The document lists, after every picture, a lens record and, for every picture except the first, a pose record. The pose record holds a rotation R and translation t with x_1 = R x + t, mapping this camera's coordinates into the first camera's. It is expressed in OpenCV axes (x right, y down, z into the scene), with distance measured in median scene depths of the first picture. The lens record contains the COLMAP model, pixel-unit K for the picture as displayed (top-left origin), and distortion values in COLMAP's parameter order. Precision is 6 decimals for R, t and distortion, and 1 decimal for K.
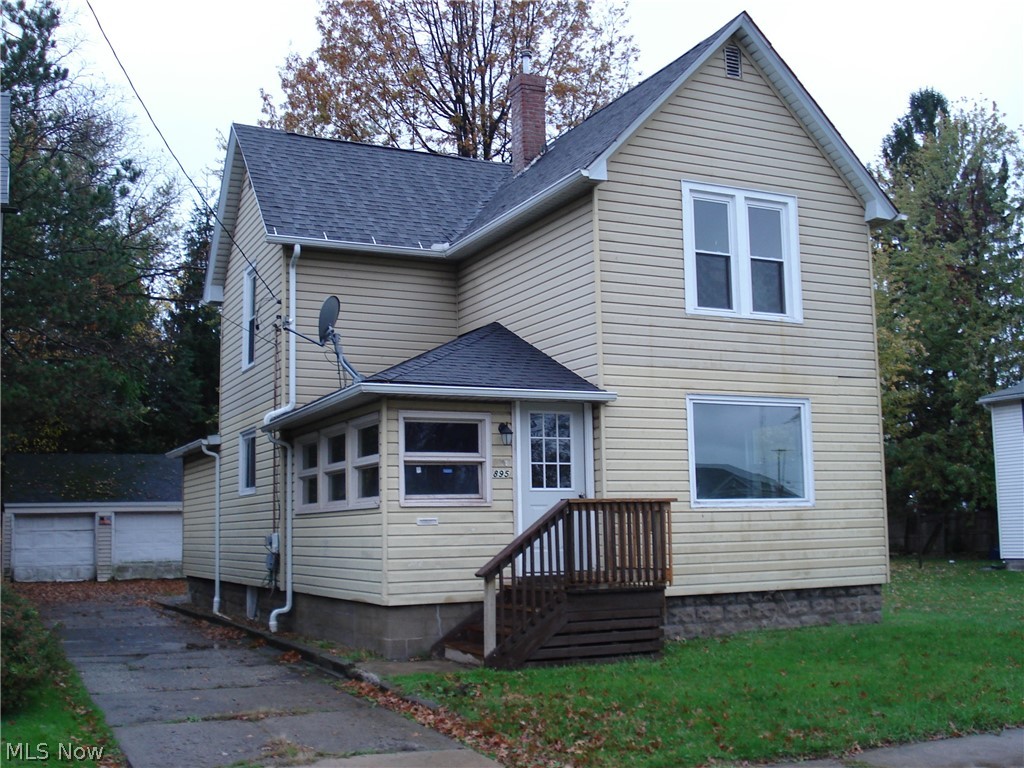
lens RADIAL K [[1135.9, 0, 512.0], [0, 1135.9, 384.0], [0, 0, 1]] dist [-0.059895, -0.139410]
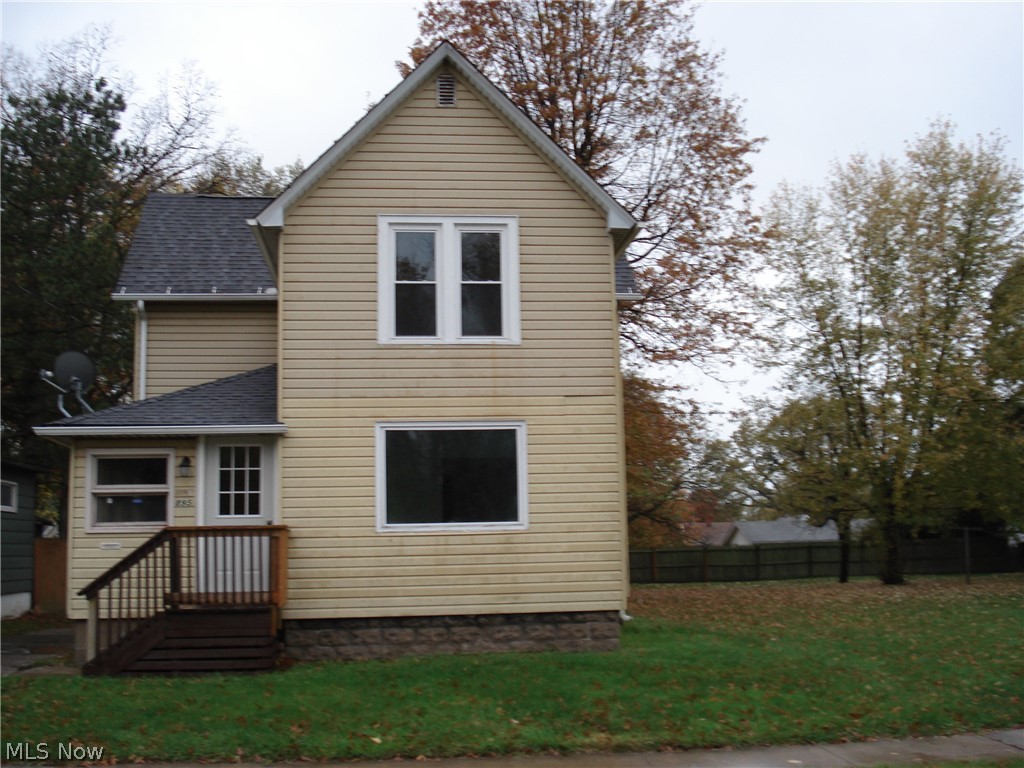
lens RADIAL K [[1135.9, 0, 512.0], [0, 1135.9, 384.0], [0, 0, 1]] dist [-0.059895, -0.139410]
pose [[0.942294, -0.050507, -0.330955, 0.602037], [0.047092, 0.998722, -0.018334, -0.001211], [0.331458, 0.001691, 0.943468, 0.063259]]
